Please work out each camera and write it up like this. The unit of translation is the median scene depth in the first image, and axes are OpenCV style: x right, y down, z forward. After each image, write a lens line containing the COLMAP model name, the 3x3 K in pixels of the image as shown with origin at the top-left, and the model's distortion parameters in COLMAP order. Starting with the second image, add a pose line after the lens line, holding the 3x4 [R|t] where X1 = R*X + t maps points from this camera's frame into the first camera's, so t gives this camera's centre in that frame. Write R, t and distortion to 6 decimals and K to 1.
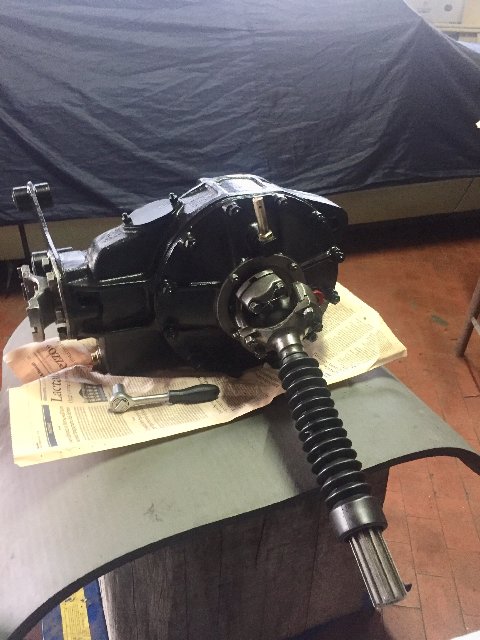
lens RADIAL K [[523.8, 0, 266.8], [0, 523.8, 318.4], [0, 0, 1]] dist [0.008454, 0.004027]
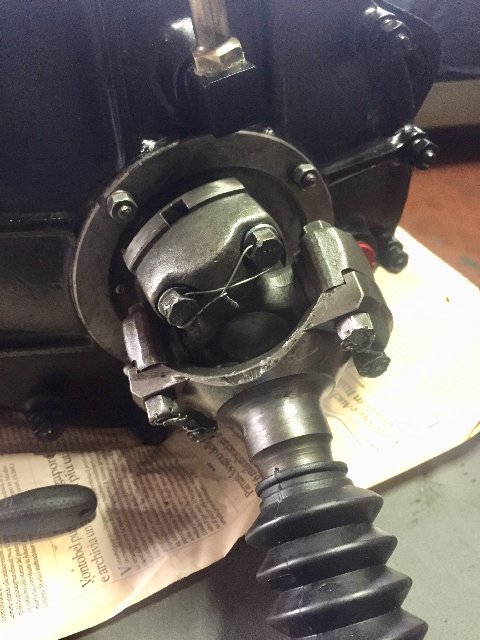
lens RADIAL K [[523.8, 0, 266.8], [0, 523.8, 318.4], [0, 0, 1]] dist [0.008454, 0.004027]
pose [[0.999151, 0.025799, 0.032121, 0.018830], [-0.030212, 0.988895, 0.145515, -0.057723], [-0.028010, -0.146362, 0.988835, 0.684717]]
